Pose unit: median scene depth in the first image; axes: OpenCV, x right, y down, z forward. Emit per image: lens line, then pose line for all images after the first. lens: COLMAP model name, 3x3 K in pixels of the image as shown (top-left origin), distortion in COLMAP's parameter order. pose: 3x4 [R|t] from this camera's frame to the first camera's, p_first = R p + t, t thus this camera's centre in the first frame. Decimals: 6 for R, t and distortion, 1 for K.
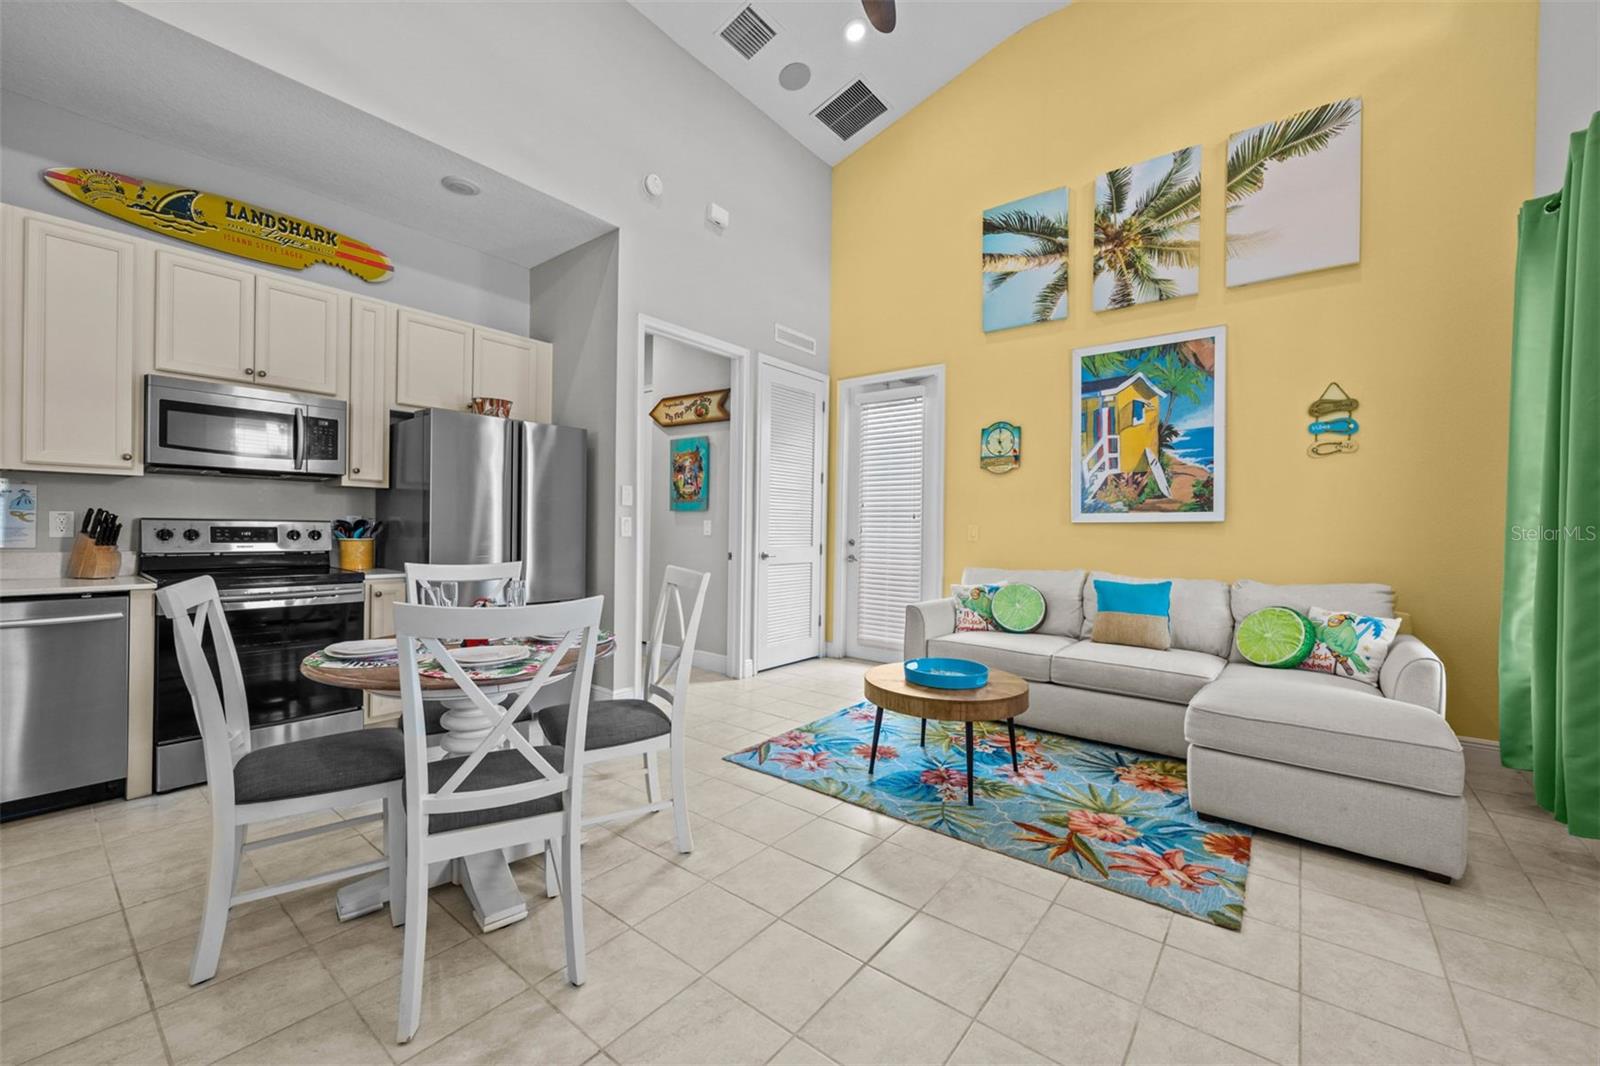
lens RADIAL K [[632.8, 0, 800.0], [0, 632.8, 533.0], [0, 0, 1]] dist [-0.004689, 0.000242]
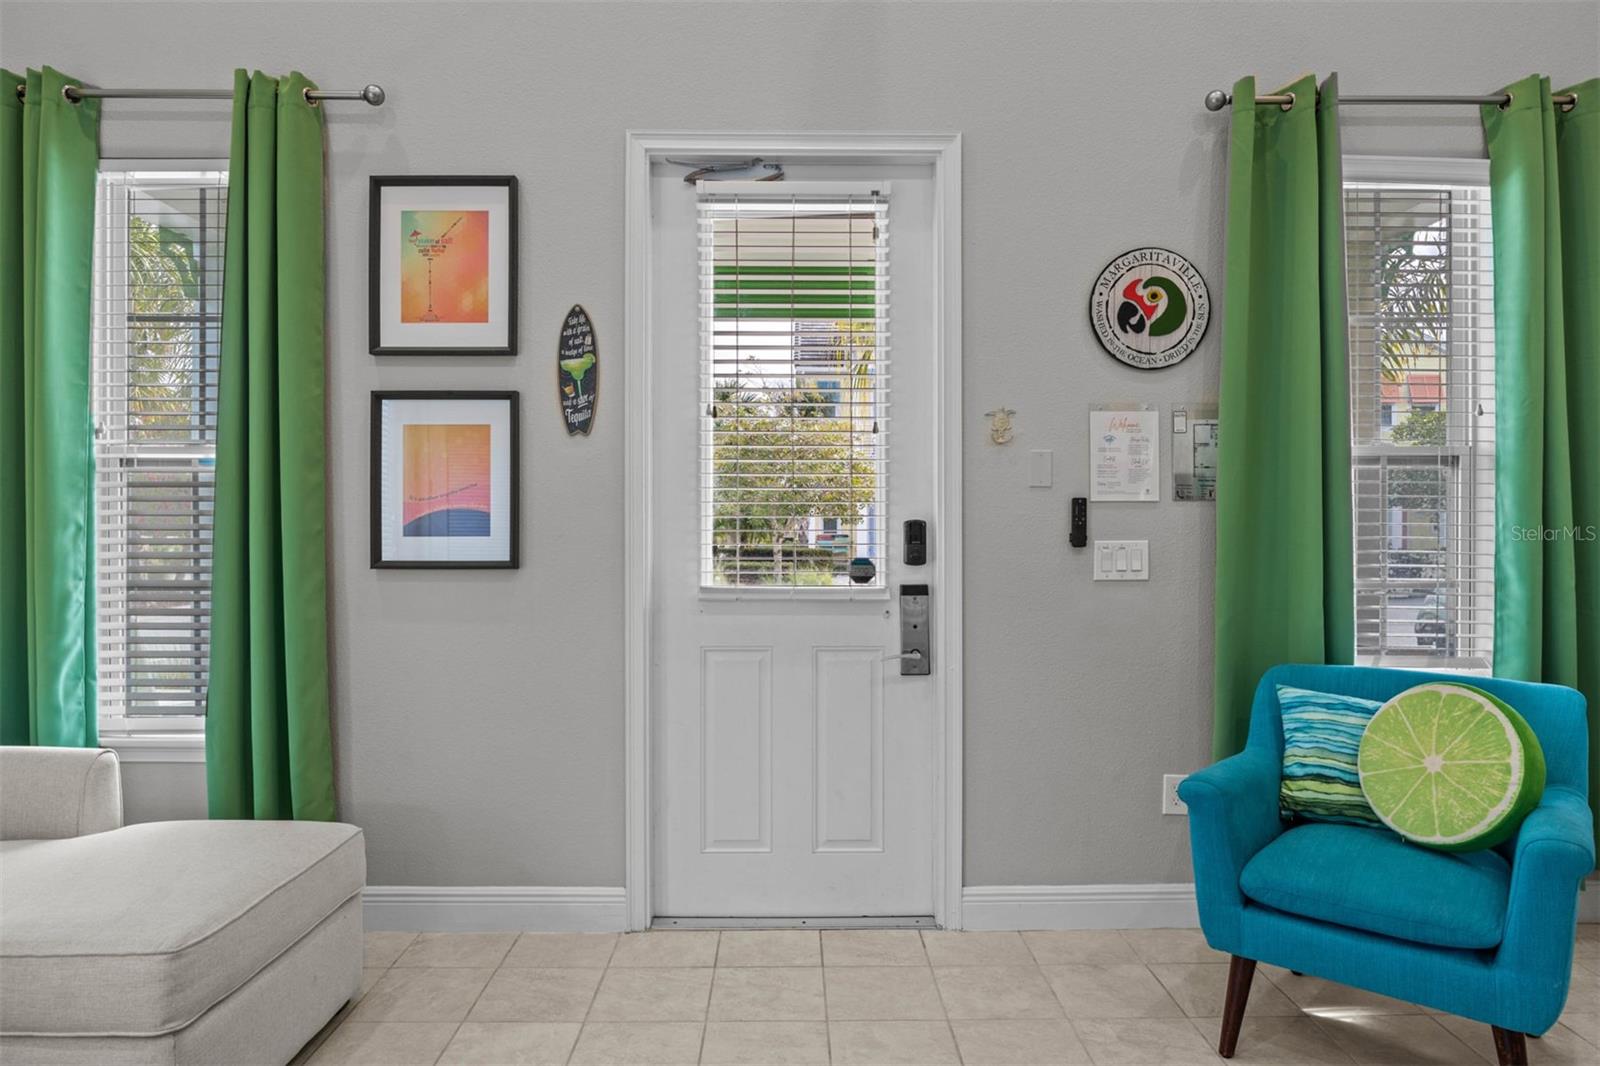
lens RADIAL K [[992.5, 0, 796.0], [0, 992.5, 530.4], [0, 0, 1]] dist [-0.003628, -0.000206]
pose [[-0.627338, -0.016717, 0.778567, -0.152766], [-0.001222, 0.999789, 0.020482, -0.031977], [-0.778746, 0.011898, -0.627227, 0.761194]]
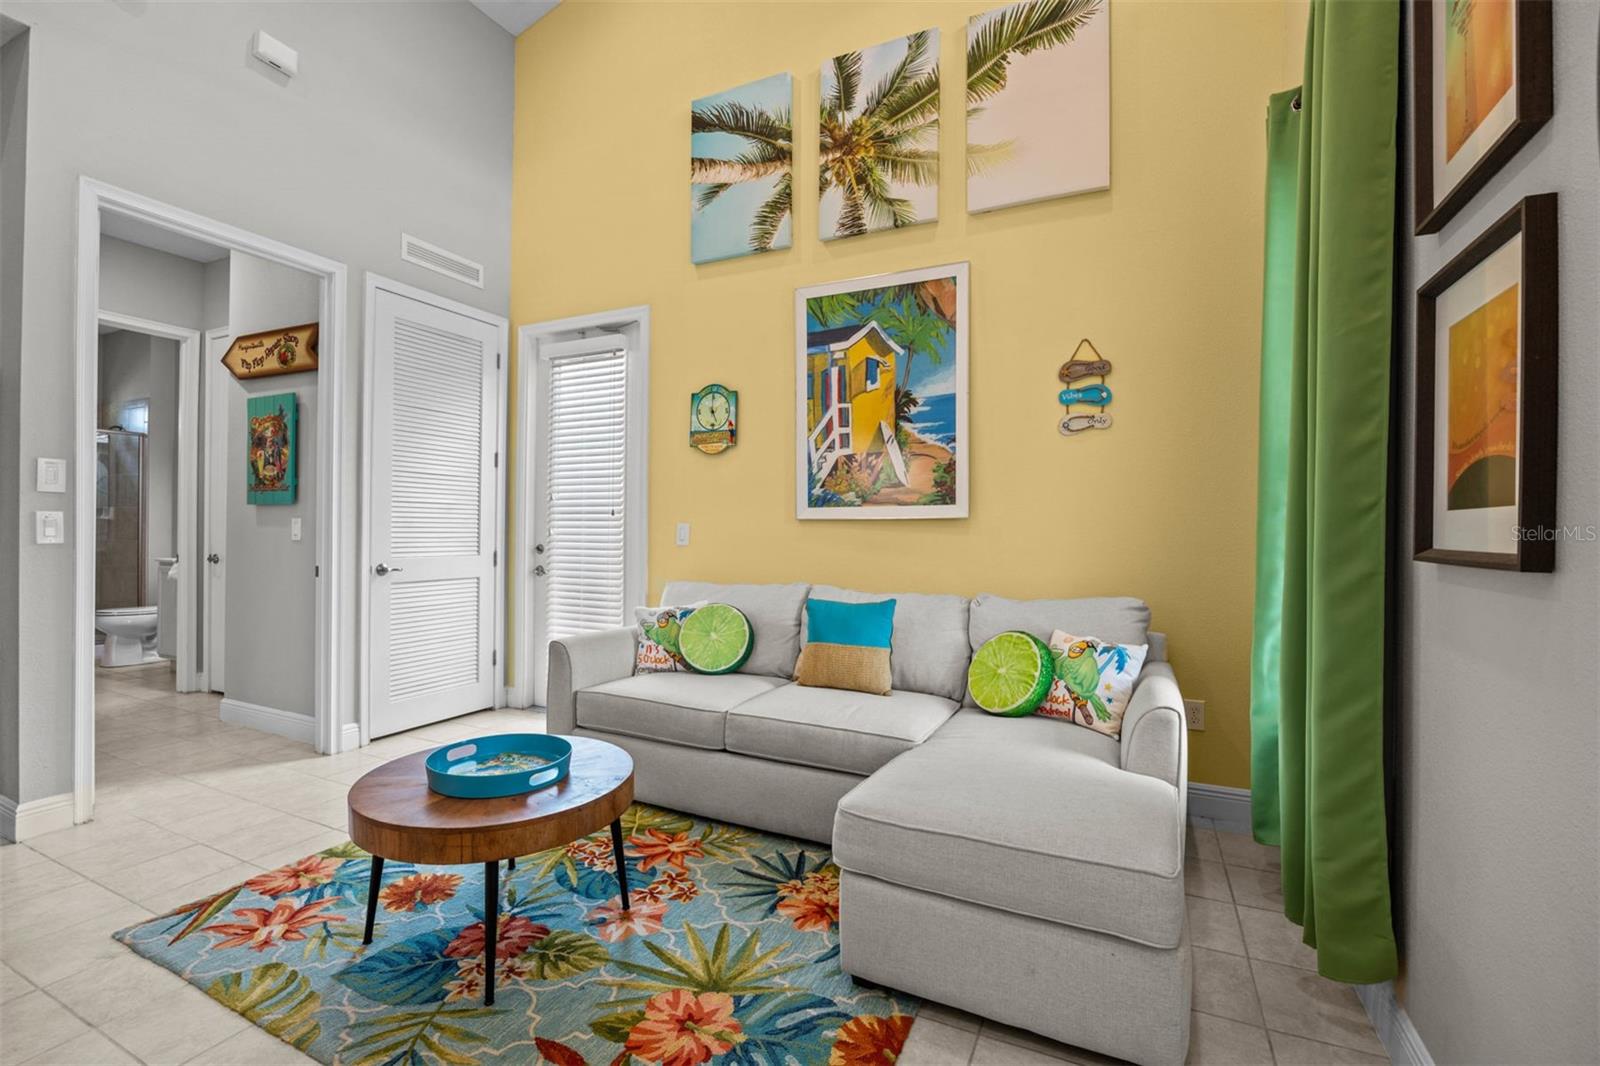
lens RADIAL K [[700.5, 0, 800.0], [0, 700.5, 533.0], [0, 0, 1]] dist [-0.020589, 0.000799]
pose [[0.974757, -0.005013, 0.223214, 0.295676], [0.005954, 0.999976, -0.003541, 0.002215], [-0.223190, 0.004780, 0.974763, 0.229338]]
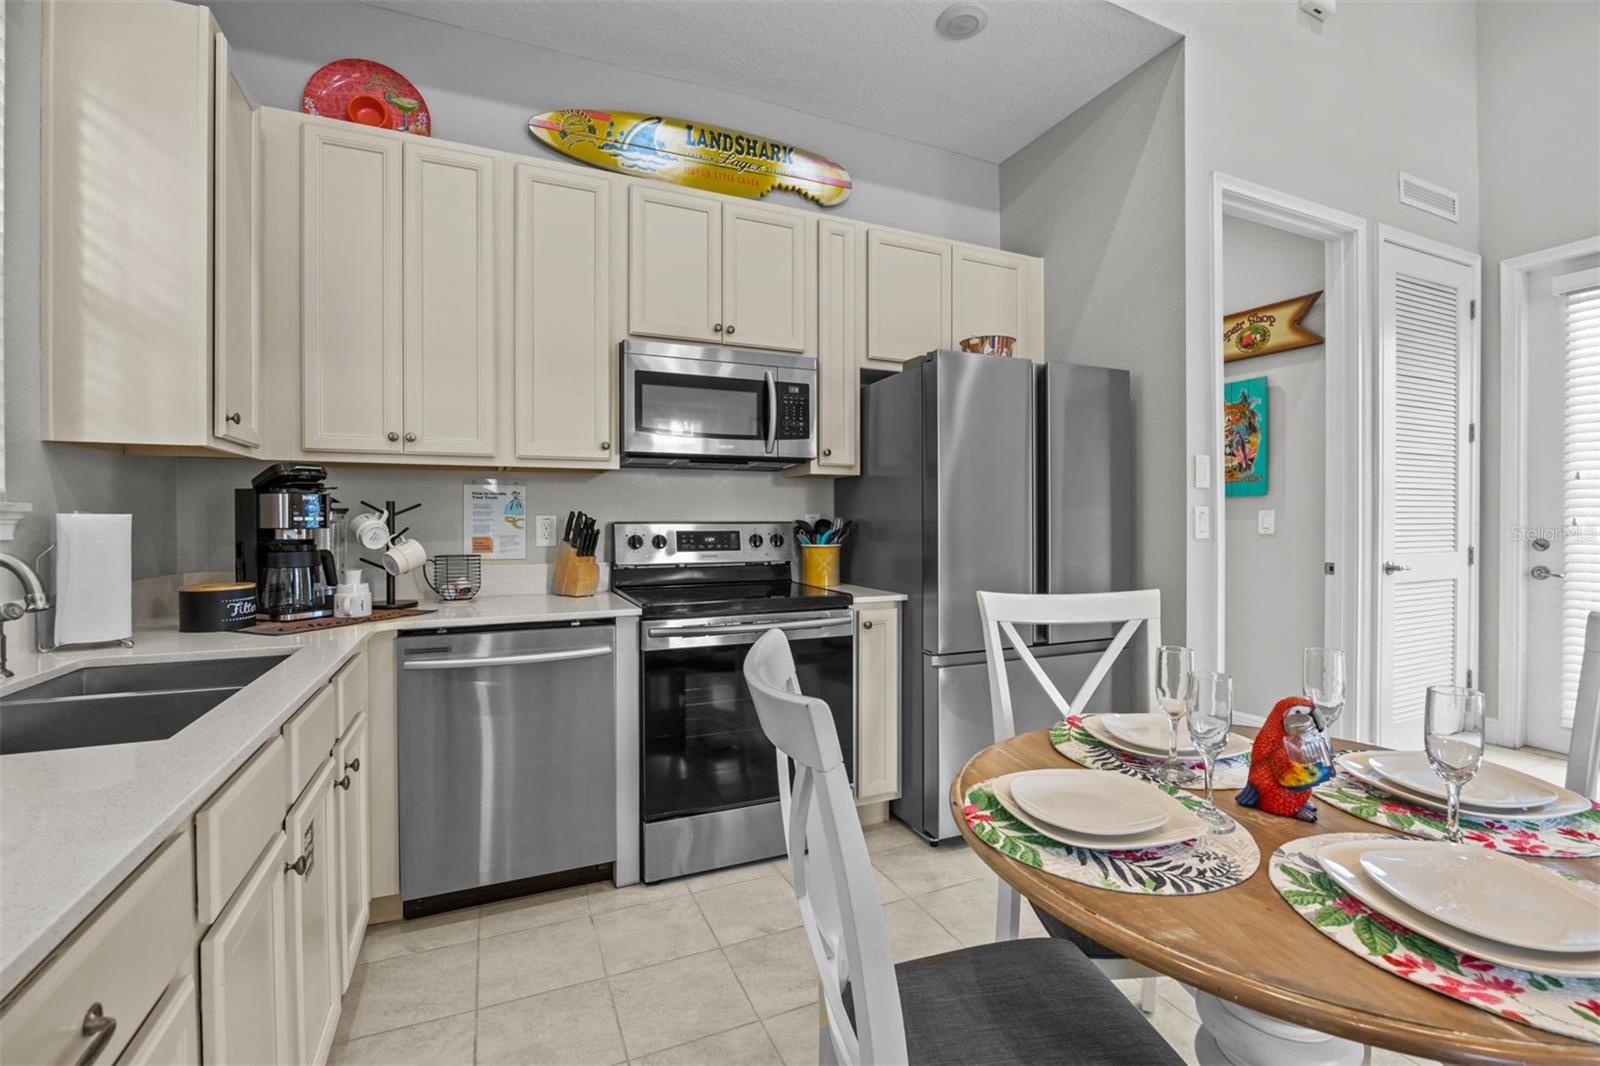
lens RADIAL K [[696.7, 0, 807.3], [0, 696.7, 528.5], [0, 0, 1]] dist [-0.018906, 0.000289]
pose [[0.887104, -0.012776, -0.461394, -0.329272], [0.012701, 0.999914, -0.003269, -0.007617], [0.461396, -0.002960, 0.887190, 0.253195]]
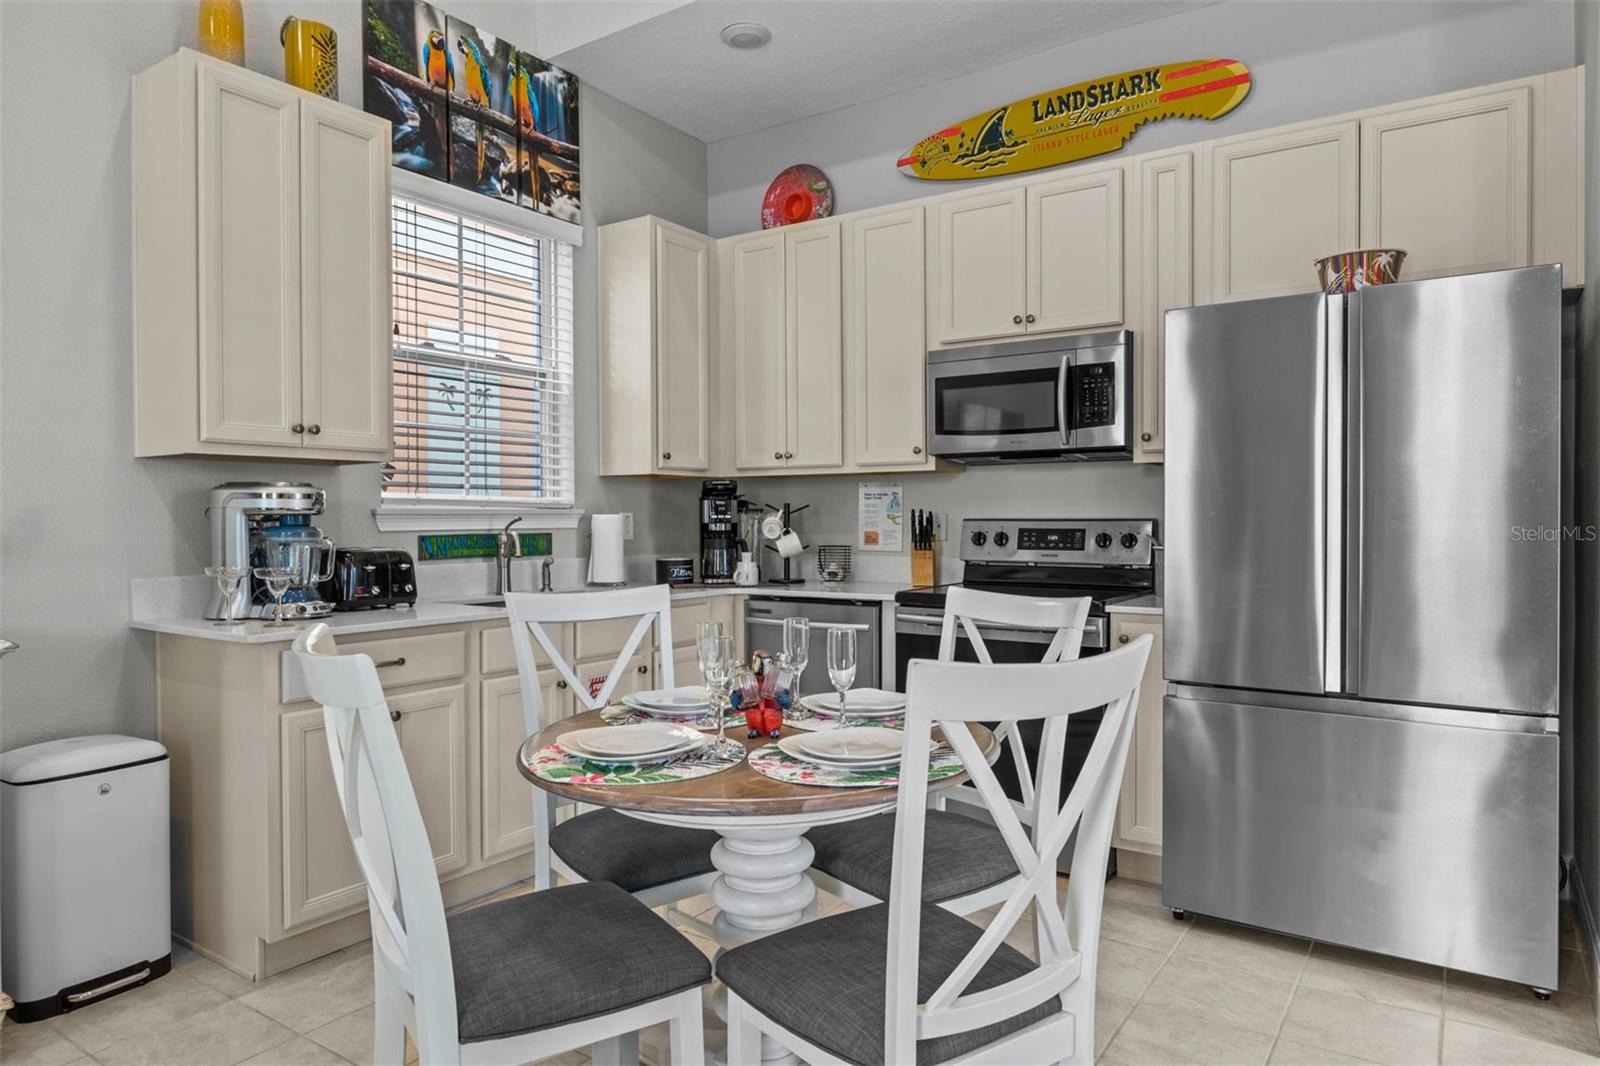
lens RADIAL K [[987.1, 0, 800.0], [0, 987.1, 533.0], [0, 0, 1]] dist [-0.004347, -0.000376]
pose [[0.076666, -0.000987, -0.997056, 0.226162], [-0.003844, 0.999992, -0.001285, -0.001786], [0.997049, 0.003931, 0.076661, 0.552147]]
